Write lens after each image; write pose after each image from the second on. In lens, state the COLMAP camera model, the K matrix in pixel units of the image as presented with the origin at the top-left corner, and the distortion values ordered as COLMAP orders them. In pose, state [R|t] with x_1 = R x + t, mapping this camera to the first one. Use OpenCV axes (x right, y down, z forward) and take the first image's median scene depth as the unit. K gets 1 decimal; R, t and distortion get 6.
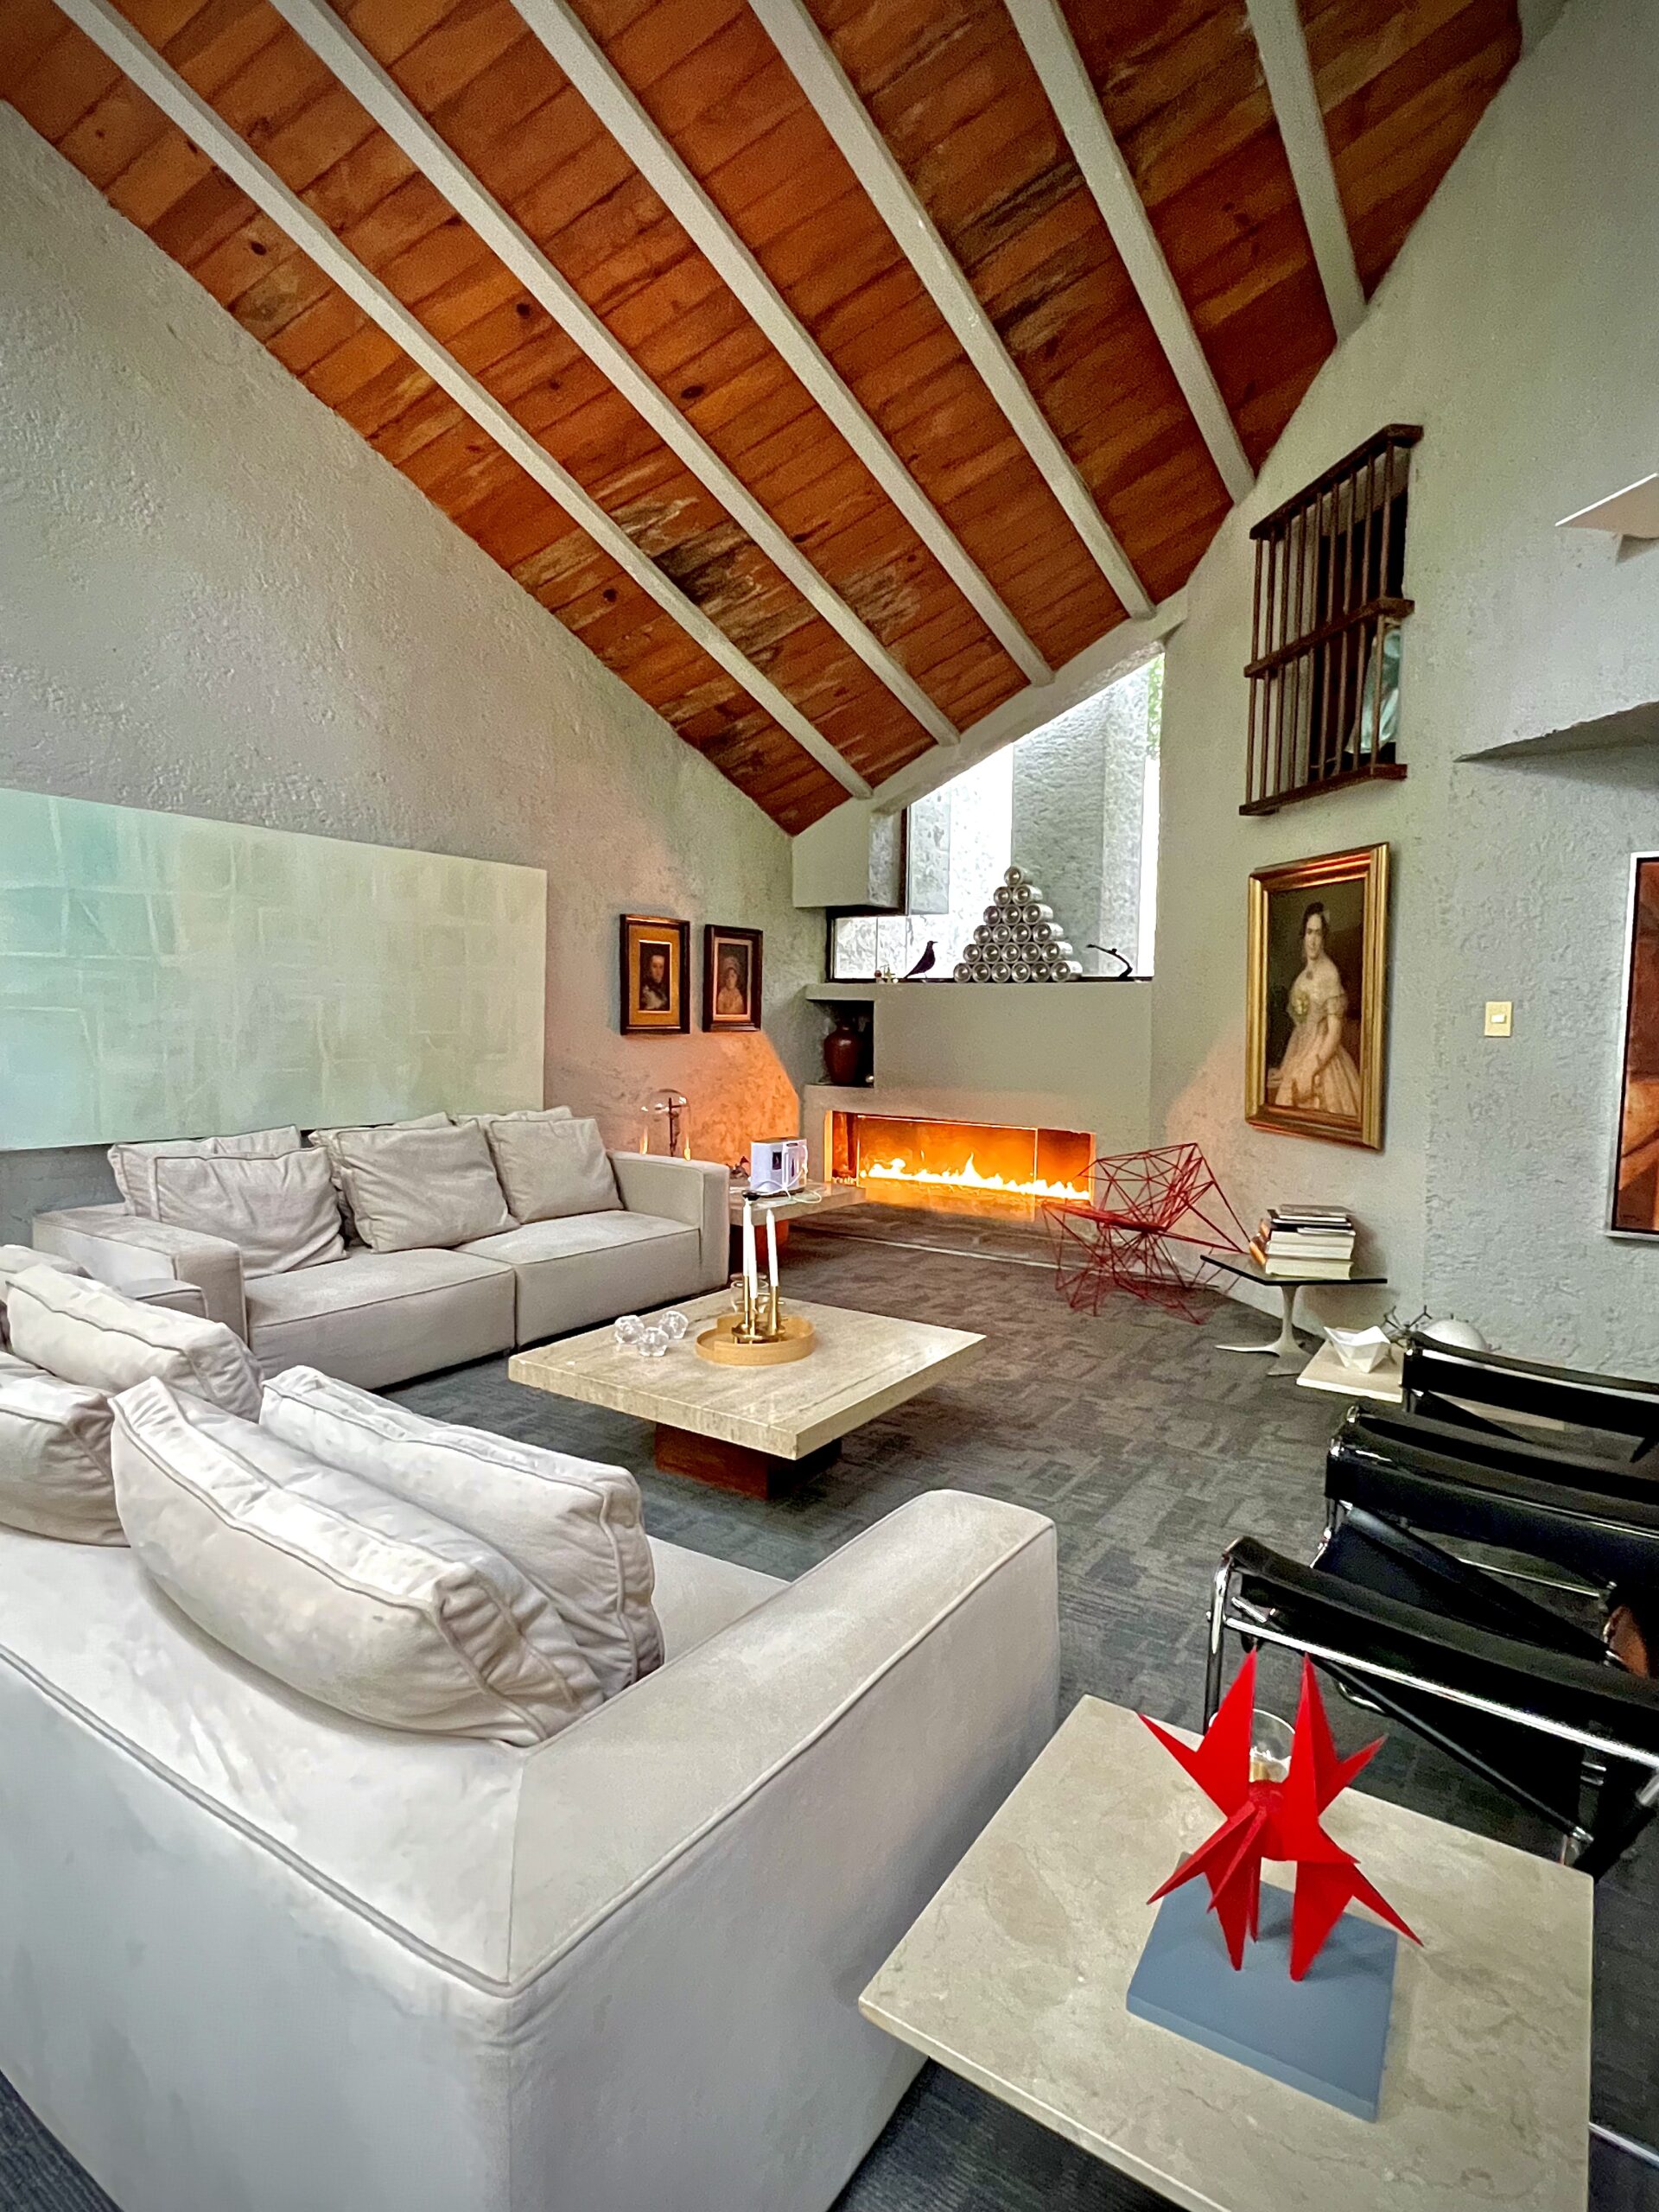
lens RADIAL K [[1154.5, 0, 823.4], [0, 1154.5, 1108.4], [0, 0, 1]] dist [0.001721, -0.001916]
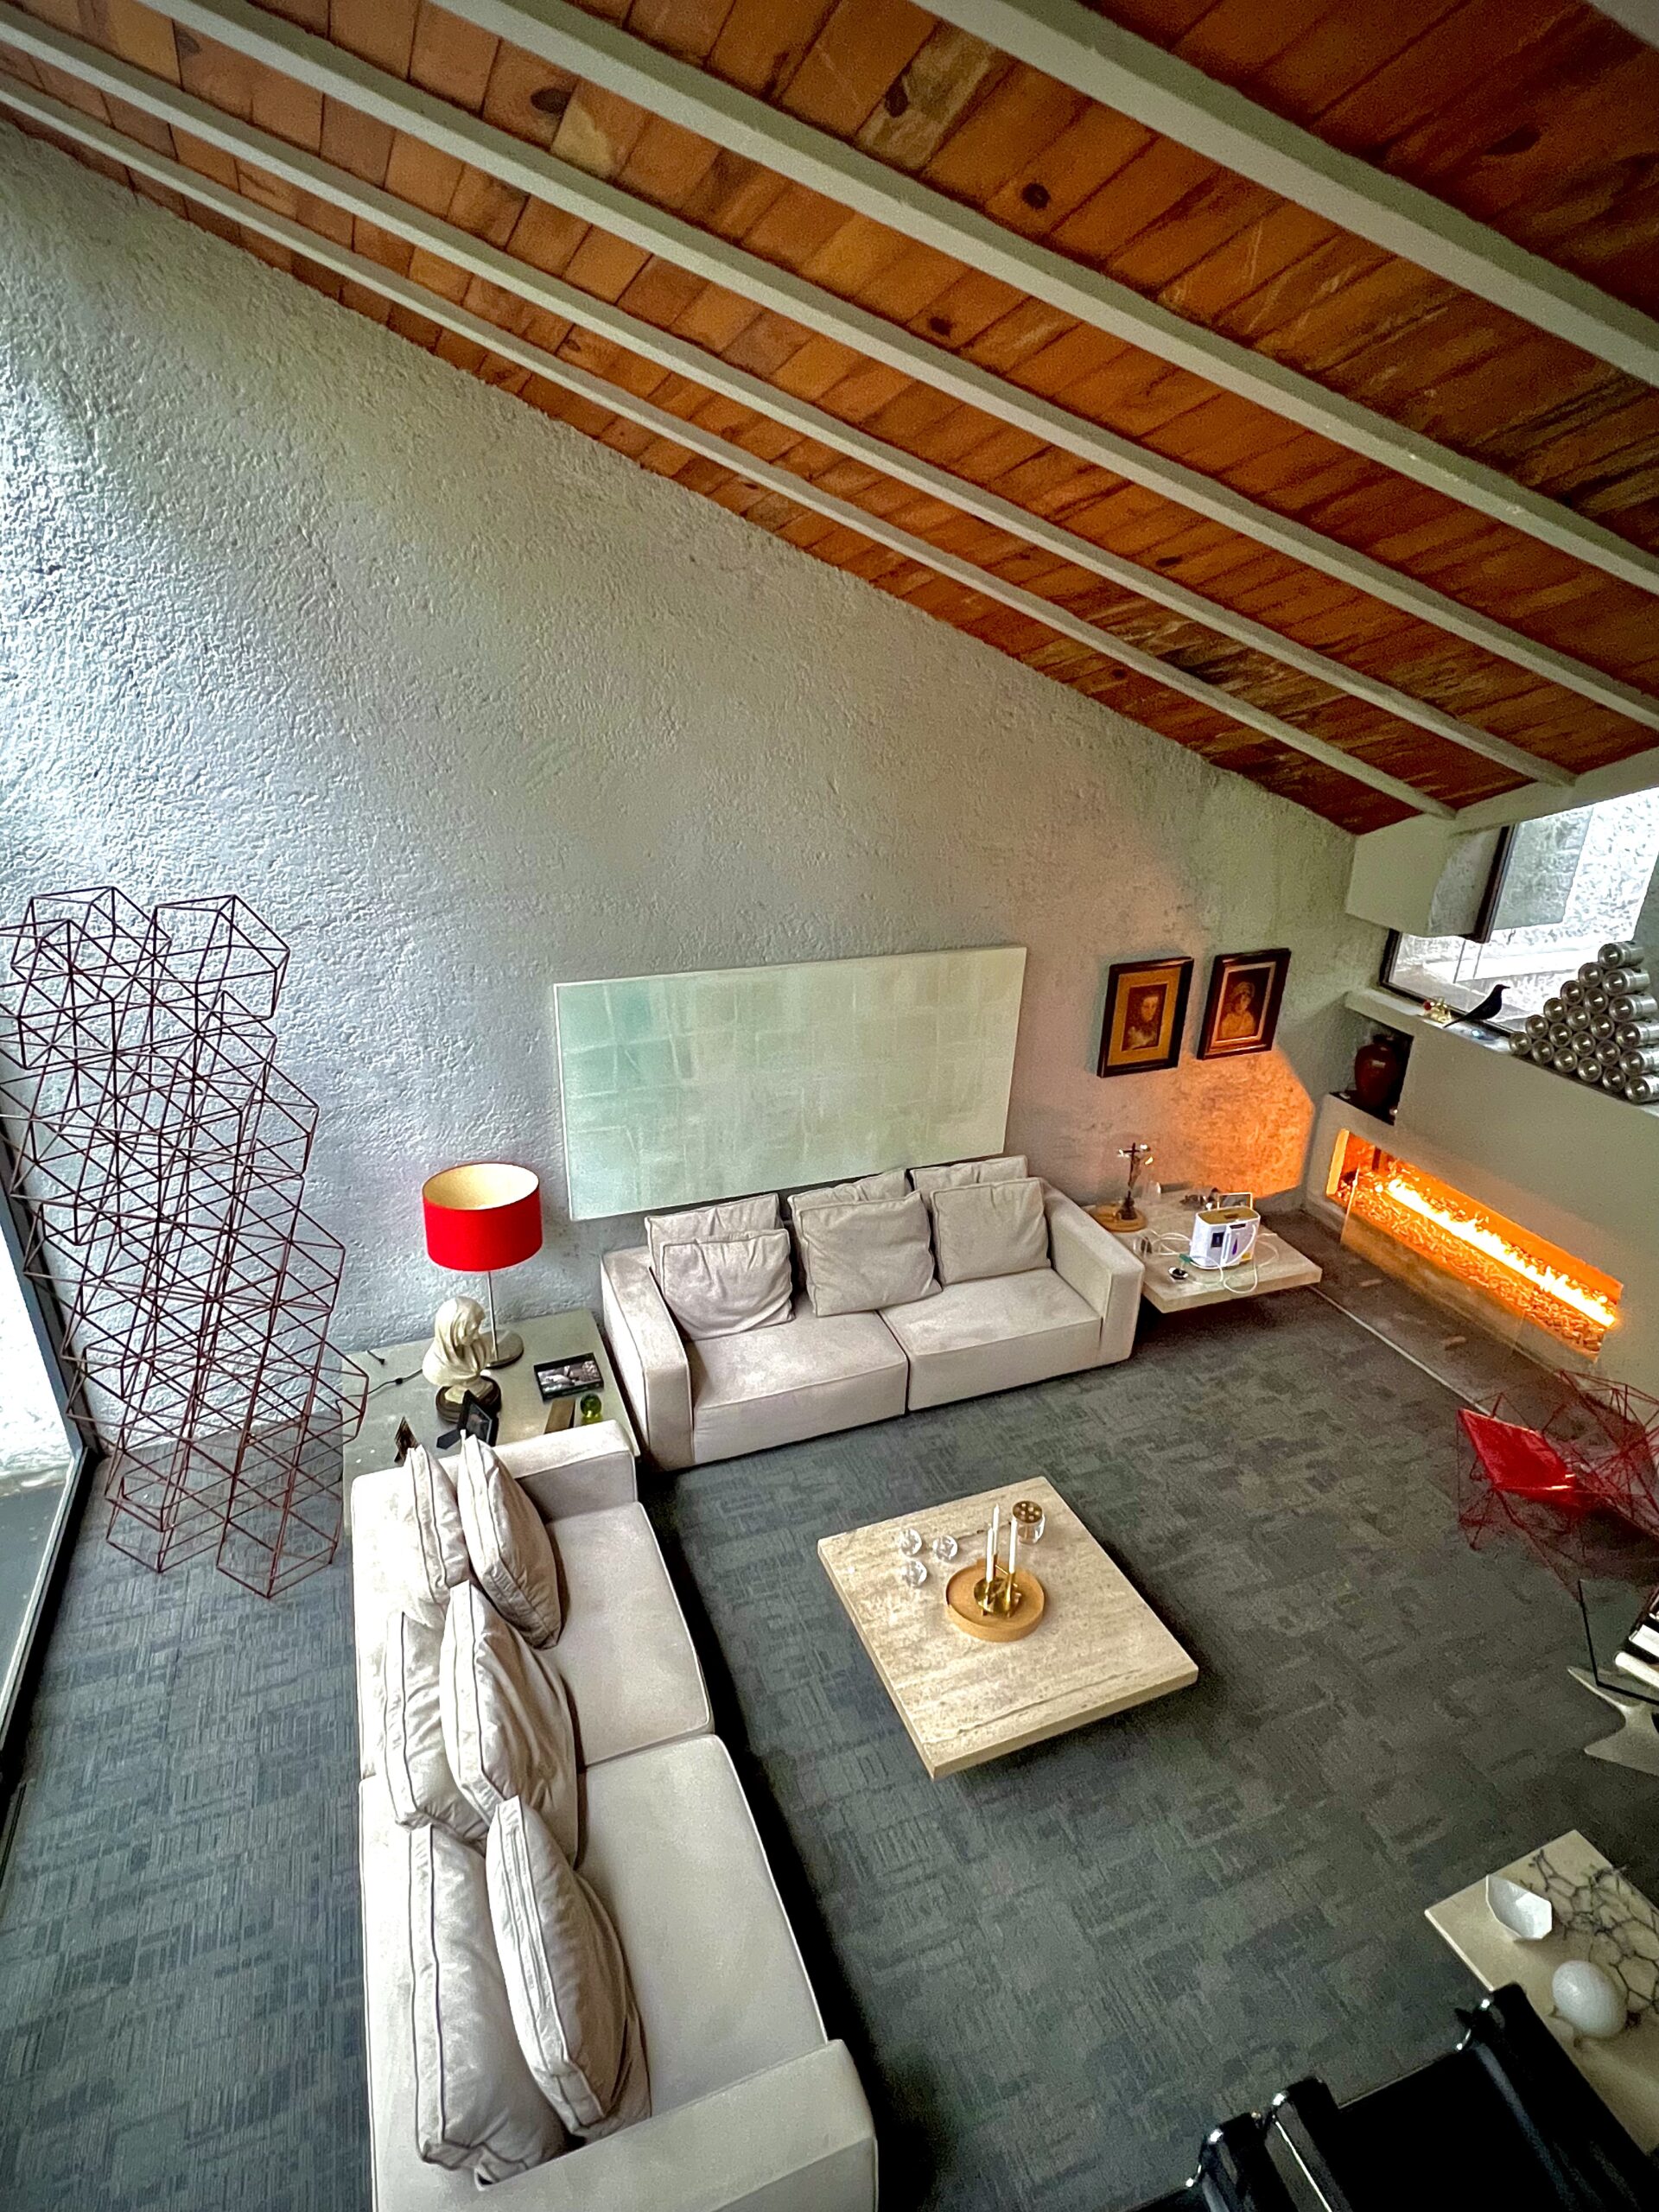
lens RADIAL K [[1154.5, 0, 823.4], [0, 1154.5, 1112.9], [0, 0, 1]] dist [0.001721, -0.001916]
pose [[0.825959, 0.234150, -0.512802, 0.163274], [-0.053088, 0.937923, 0.342757, -0.377790], [0.561225, -0.255879, 0.787116, 0.033300]]
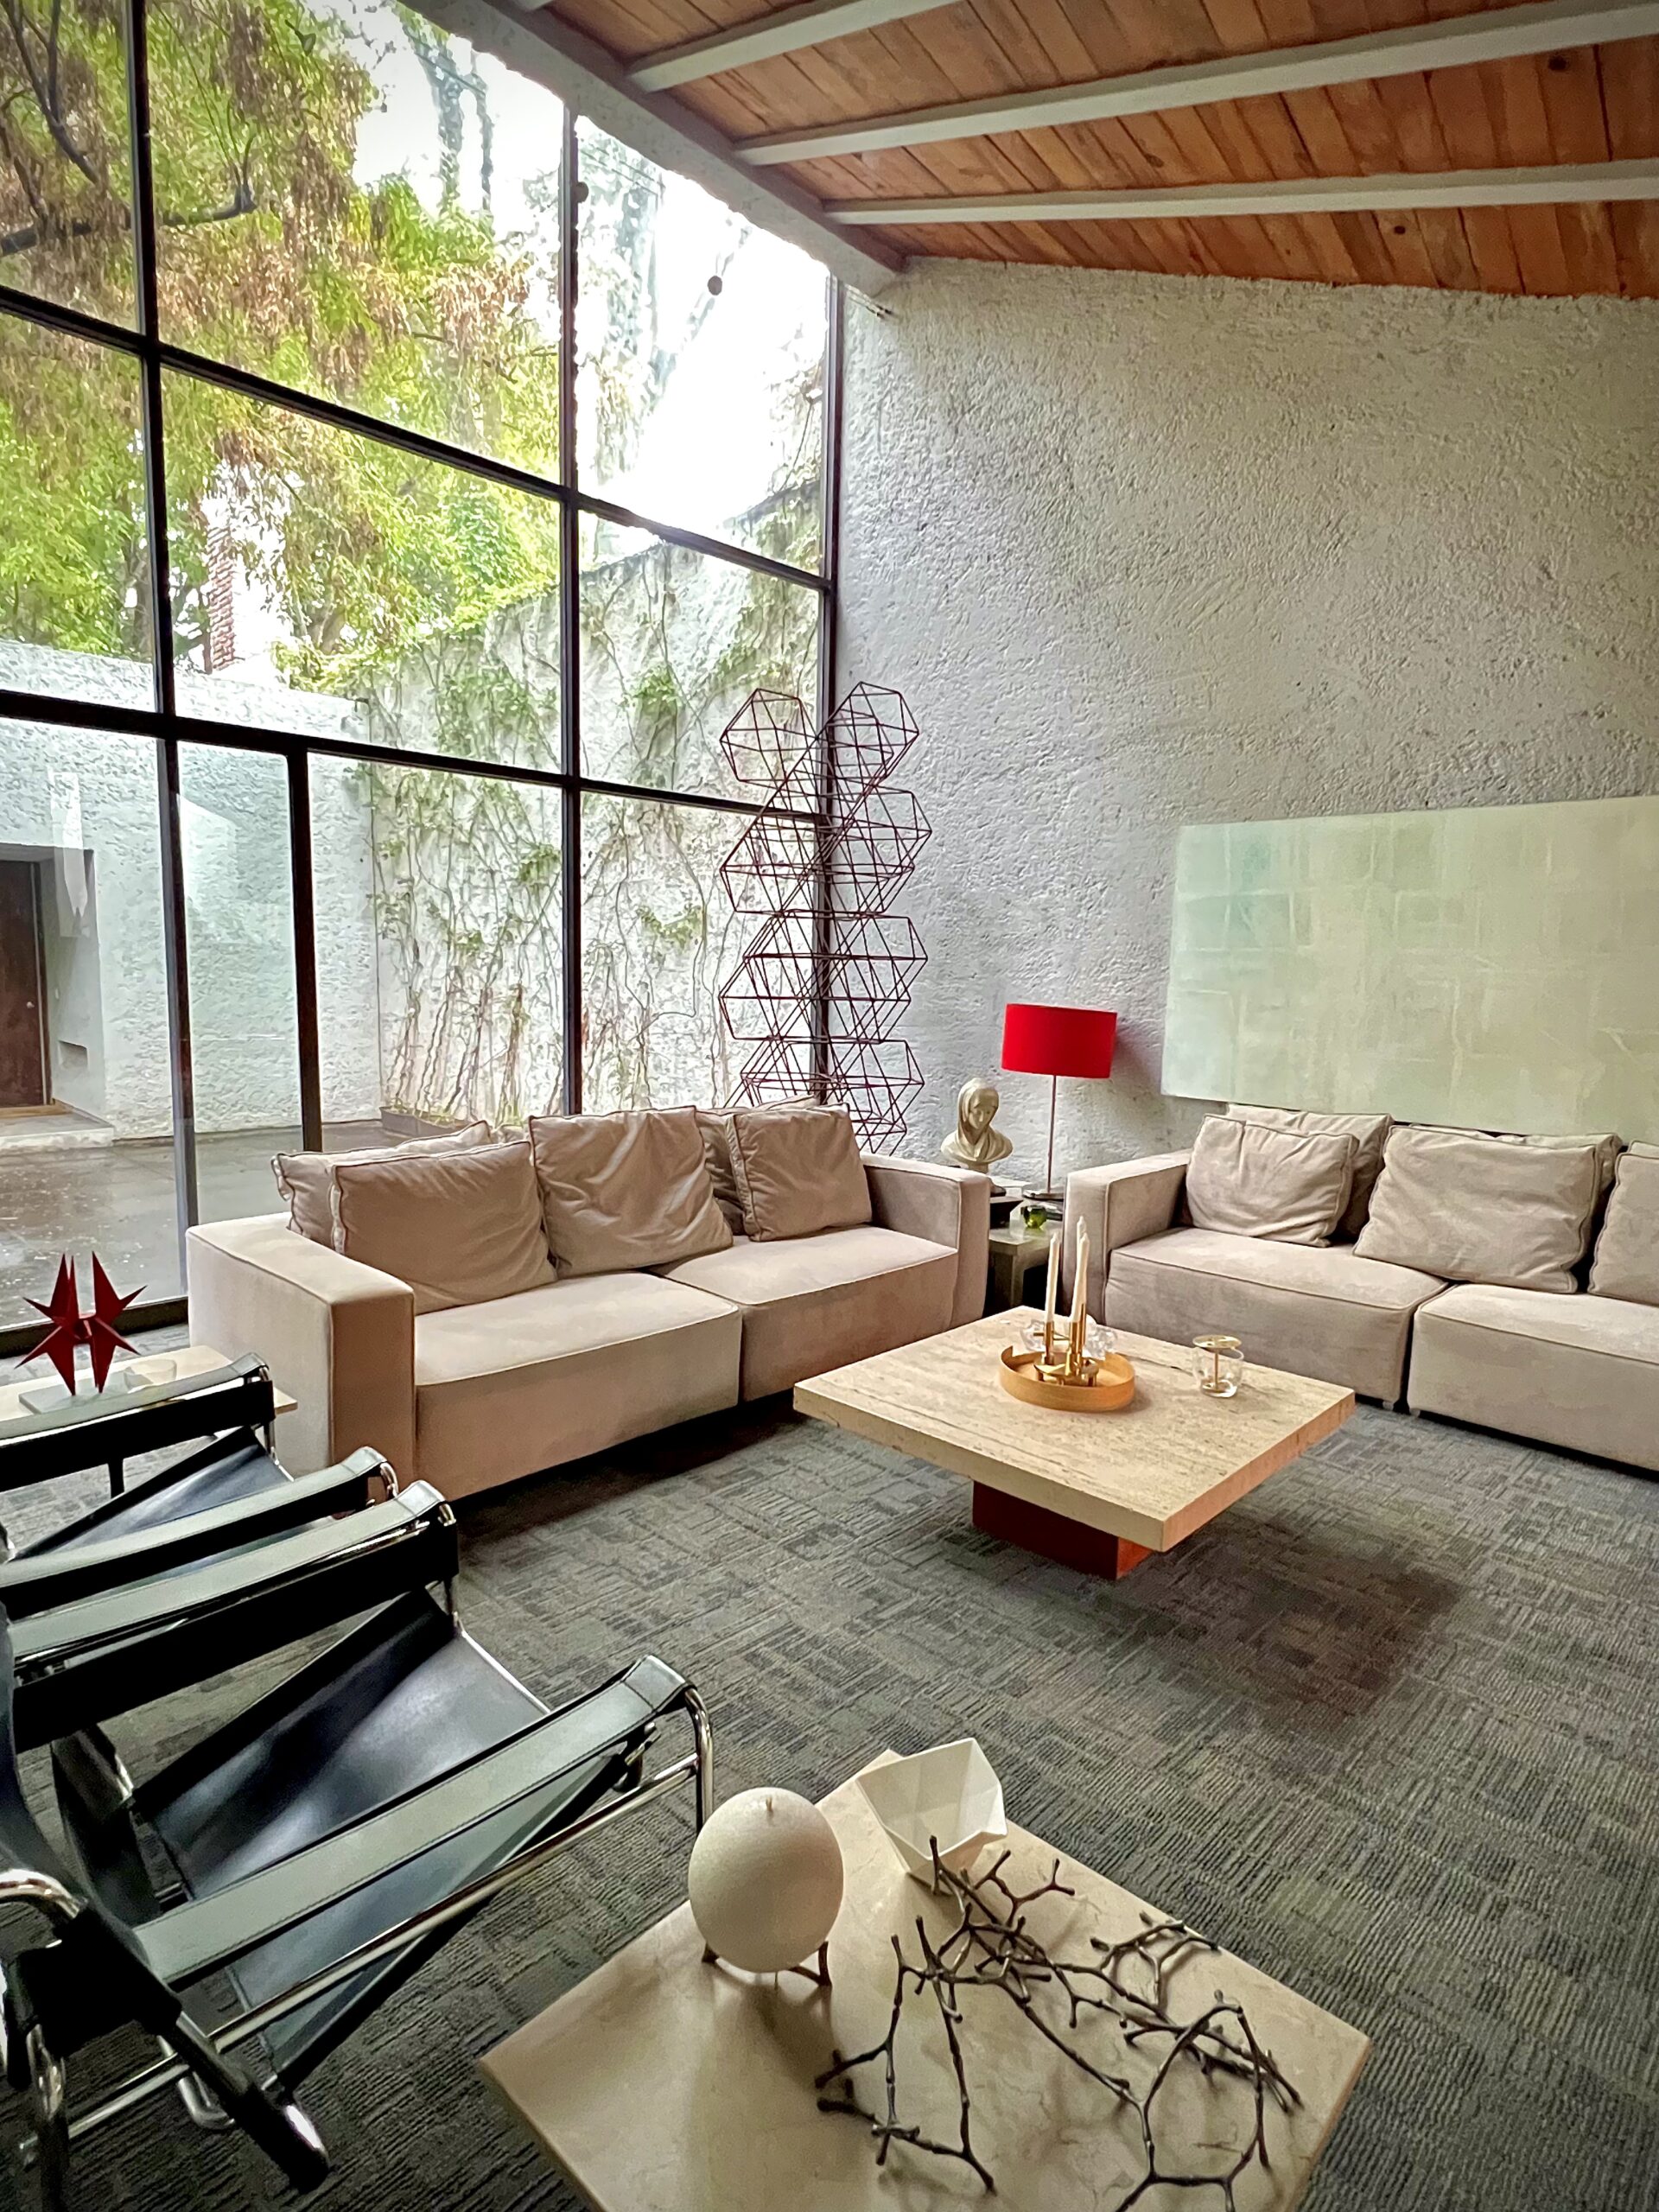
lens RADIAL K [[1154.5, 0, 817.9], [0, 1154.5, 1106.1], [0, 0, 1]] dist [0.001721, -0.001916]
pose [[-0.173488, 0.100615, -0.979683, 0.429312], [-0.104238, 0.987304, 0.119857, -0.044118], [0.979304, 0.122914, -0.160797, 0.503601]]
